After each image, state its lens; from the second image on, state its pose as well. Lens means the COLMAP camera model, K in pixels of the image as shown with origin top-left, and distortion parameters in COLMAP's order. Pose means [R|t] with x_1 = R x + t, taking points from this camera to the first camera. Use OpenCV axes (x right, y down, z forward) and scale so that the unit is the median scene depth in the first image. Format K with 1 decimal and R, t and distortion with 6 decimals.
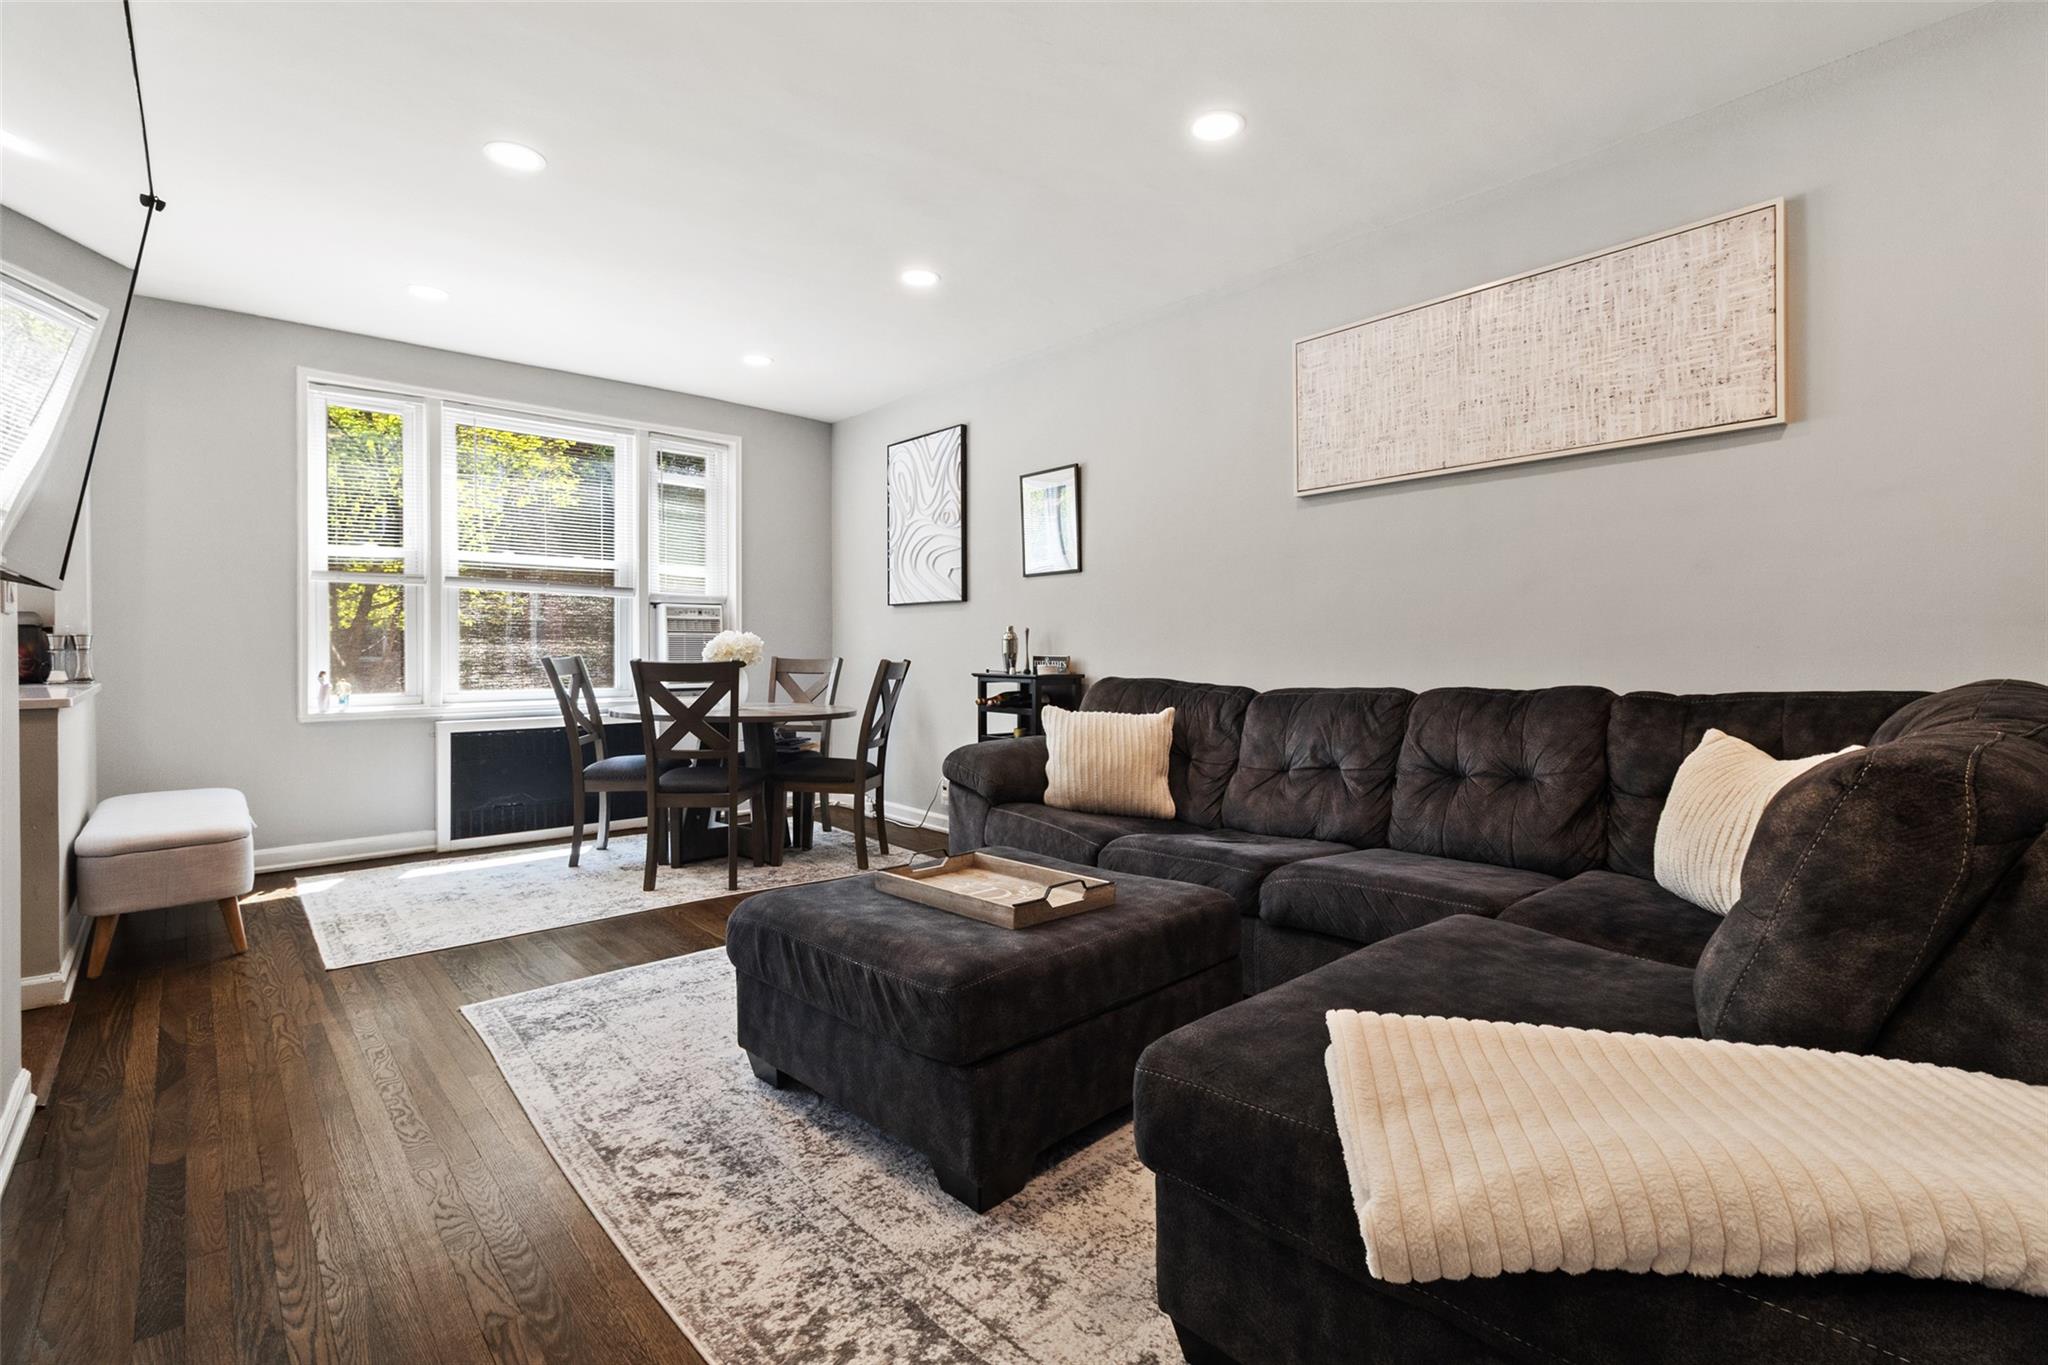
lens RADIAL K [[953.2, 0, 1043.1], [0, 953.2, 665.8], [0, 0, 1]] dist [0.004006, 0.000376]
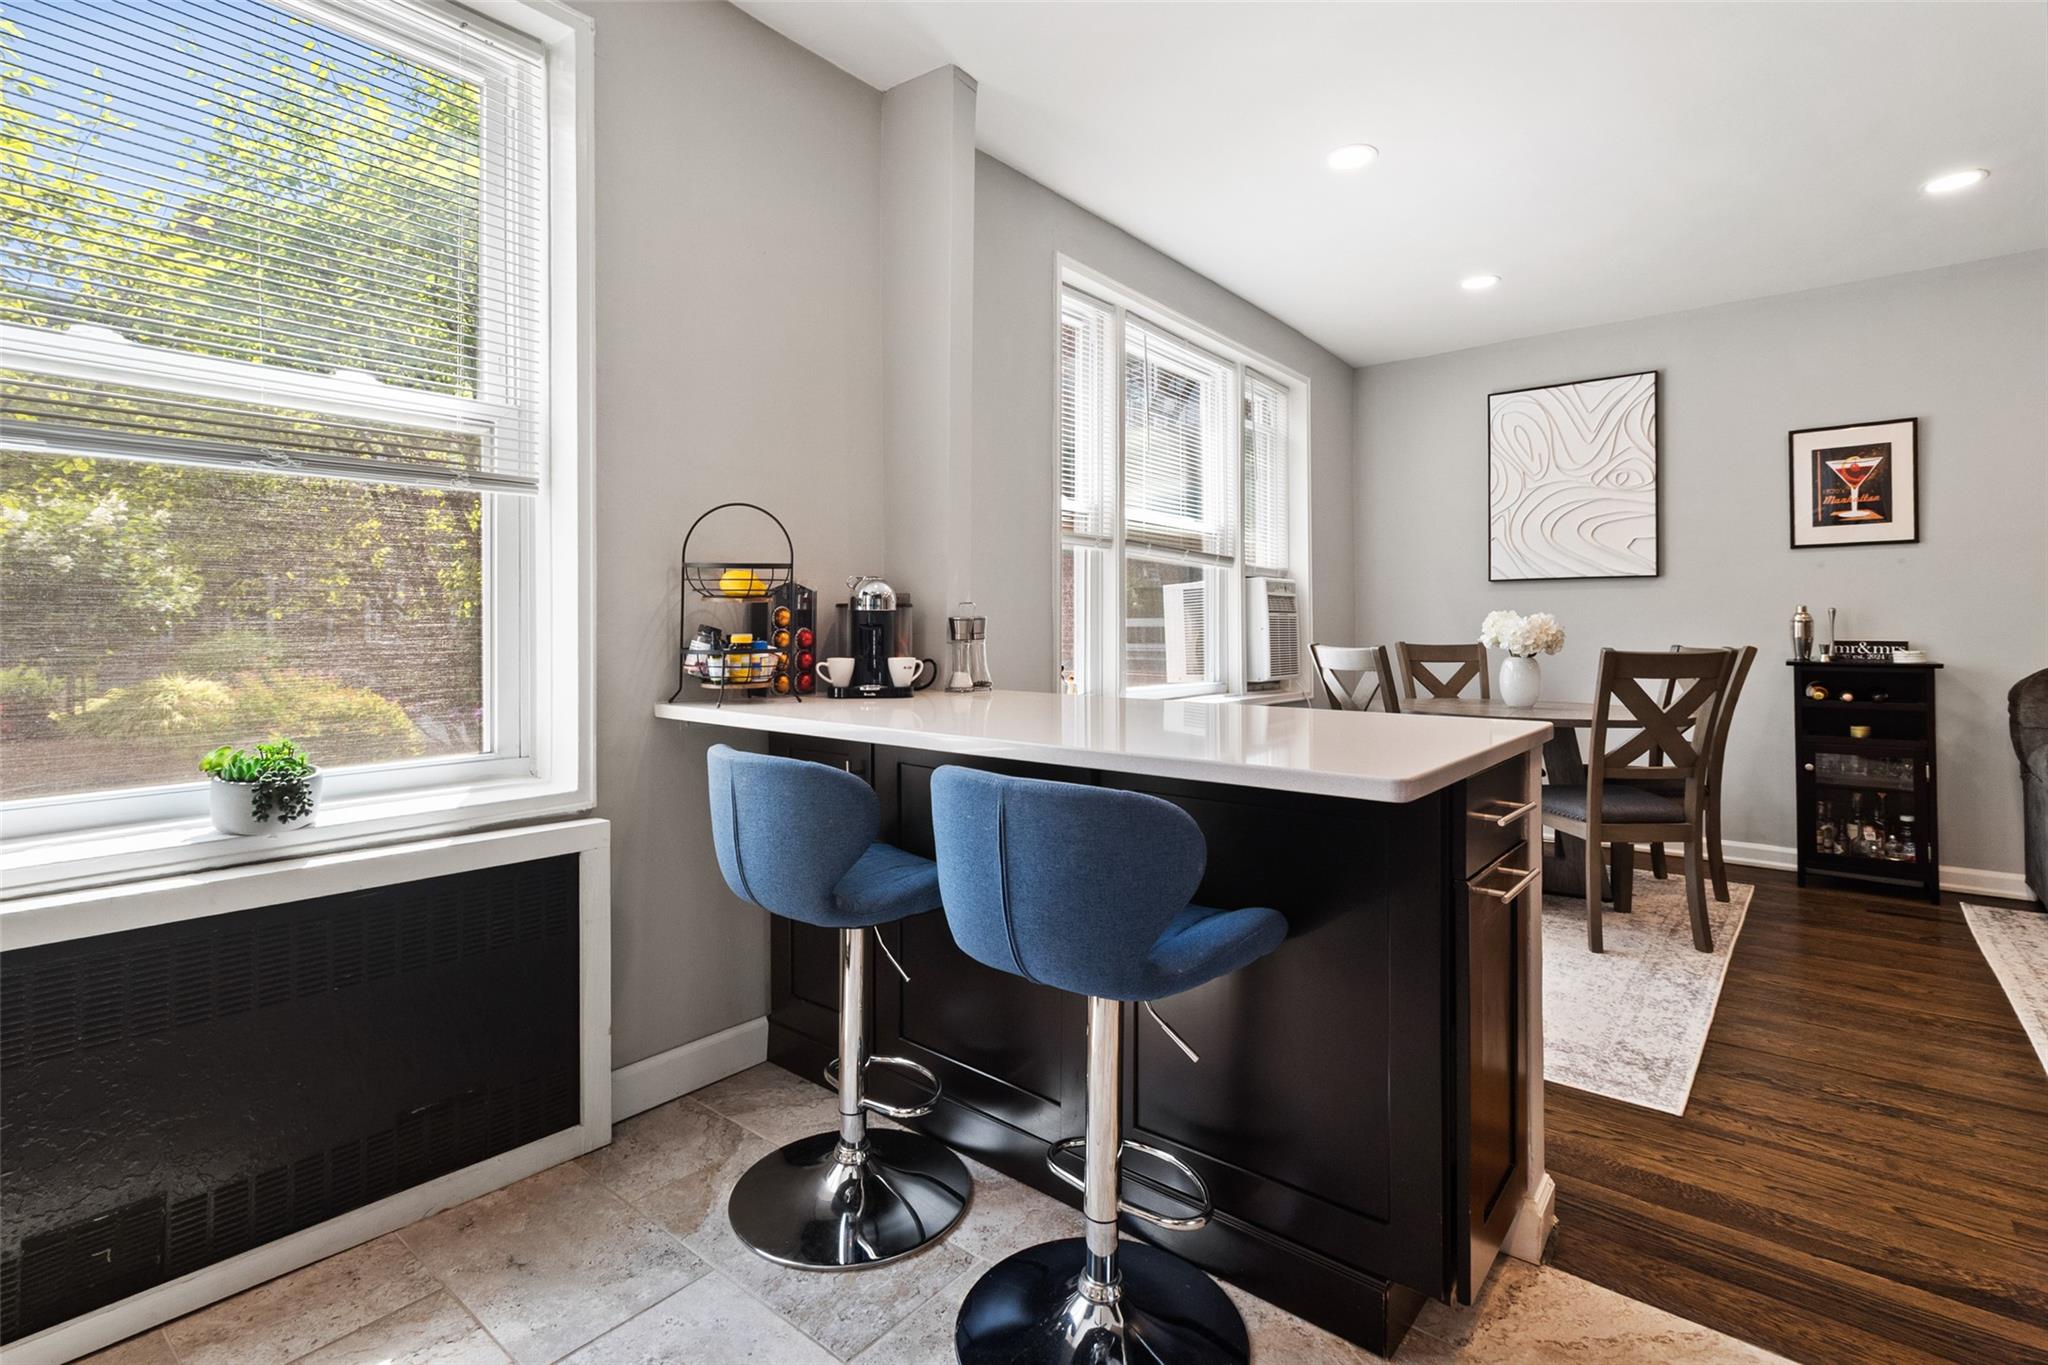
lens RADIAL K [[953.2, 0, 1055.9], [0, 953.2, 619.6], [0, 0, 1]] dist [0.004006, 0.000376]
pose [[0.987270, -0.000288, 0.159051, -0.817191], [0.004294, 0.999682, -0.024845, -0.010835], [-0.158993, 0.025211, 0.986958, 0.259751]]
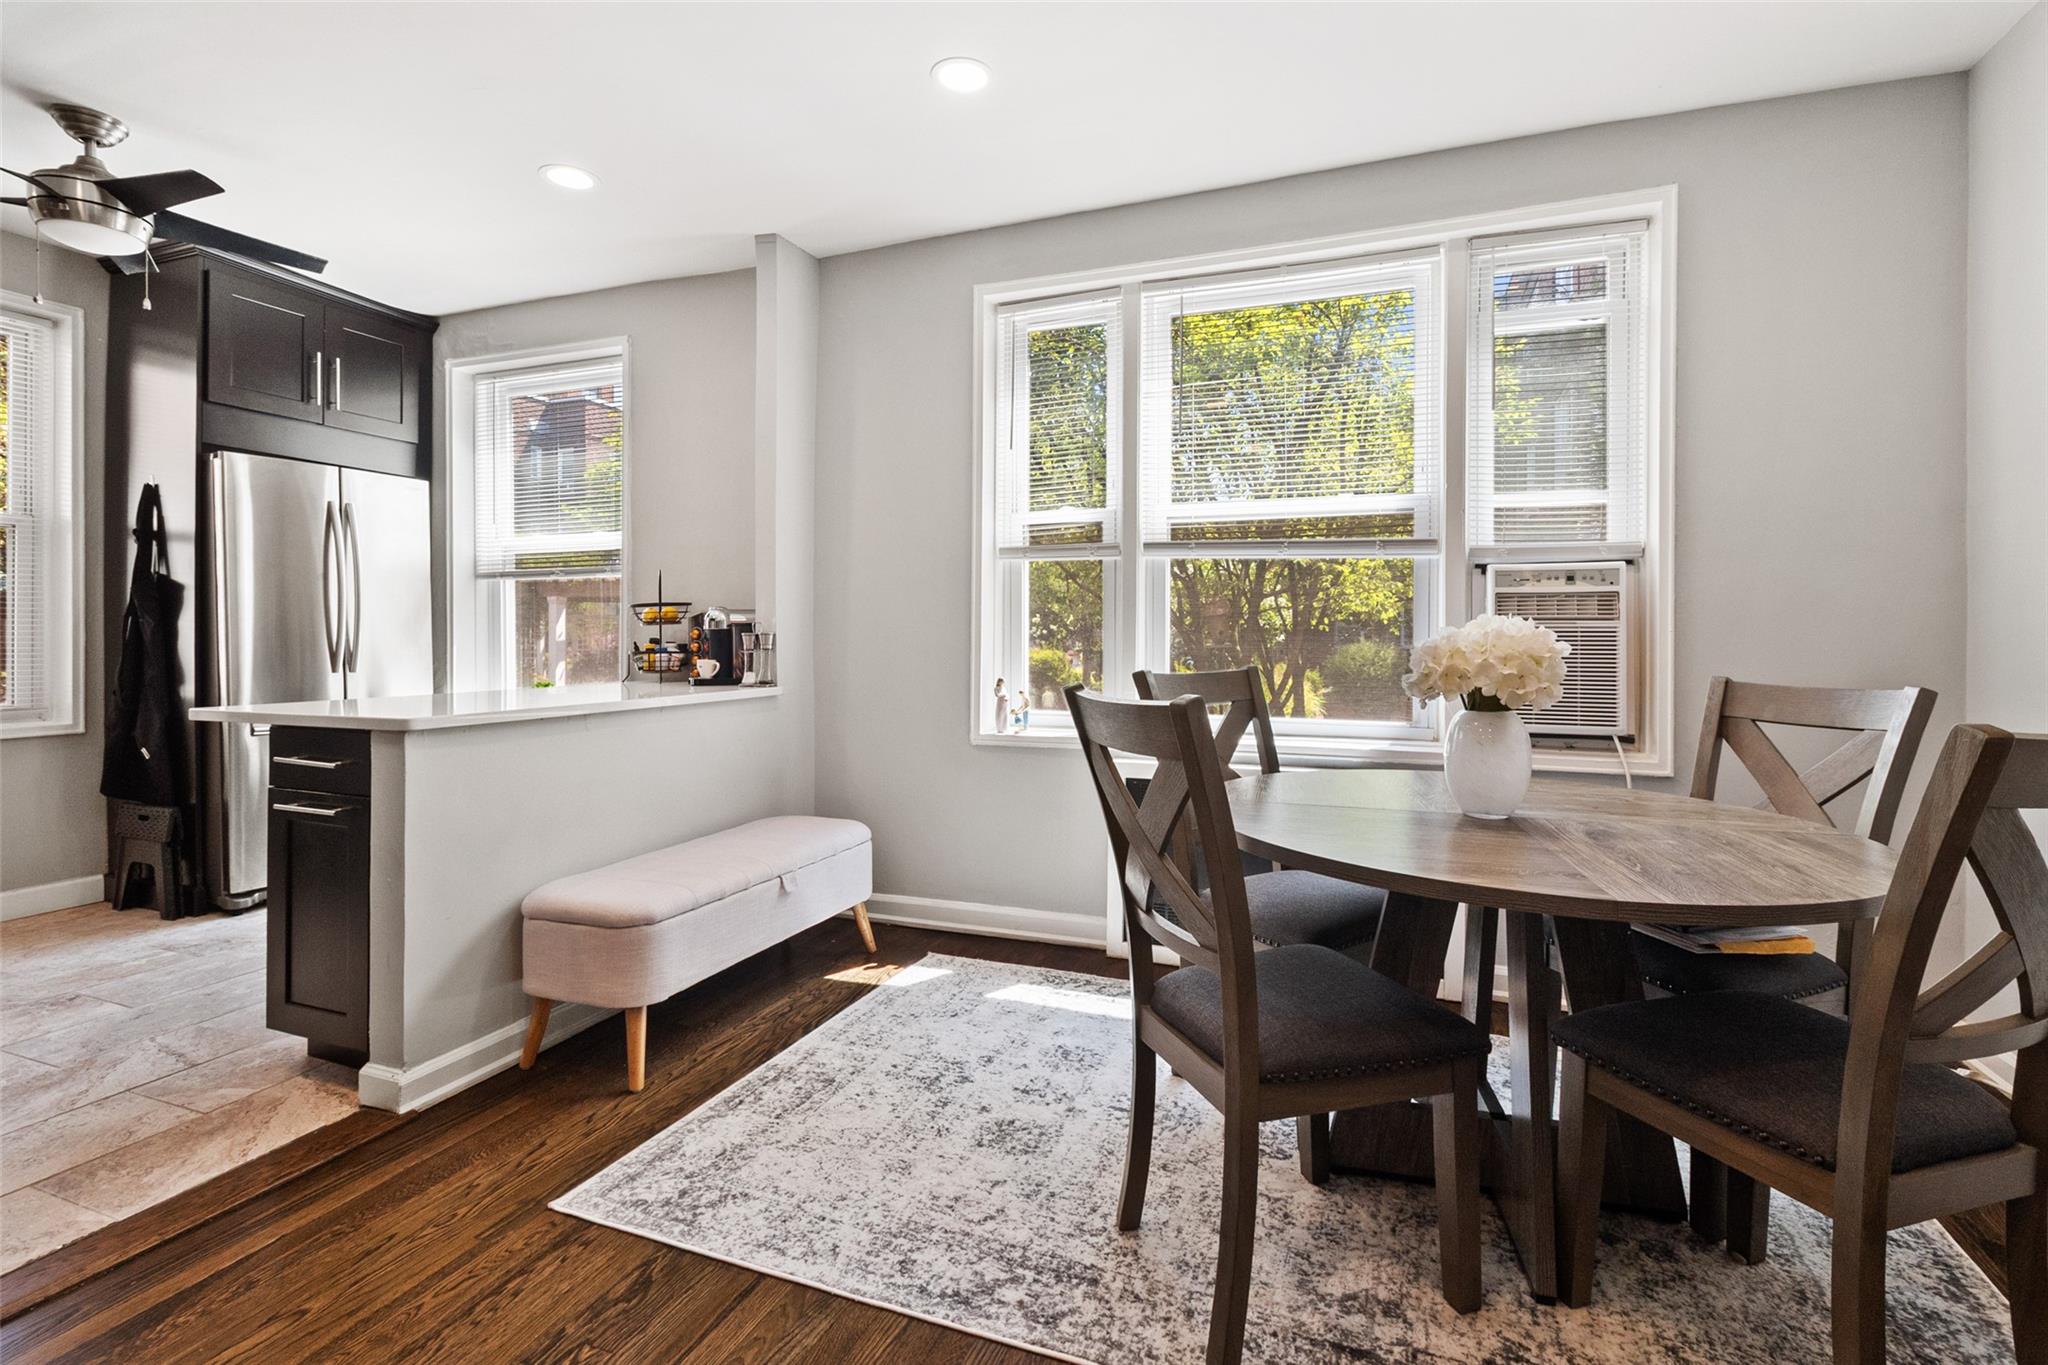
lens RADIAL K [[953.2, 0, 1033.1], [0, 953.2, 639.8], [0, 0, 1]] dist [0.004006, 0.000376]
pose [[0.445725, 0.002605, -0.895166, -0.057067], [-0.018722, 0.999804, -0.006413, -0.019735], [0.894974, 0.019617, 0.445686, 0.641904]]
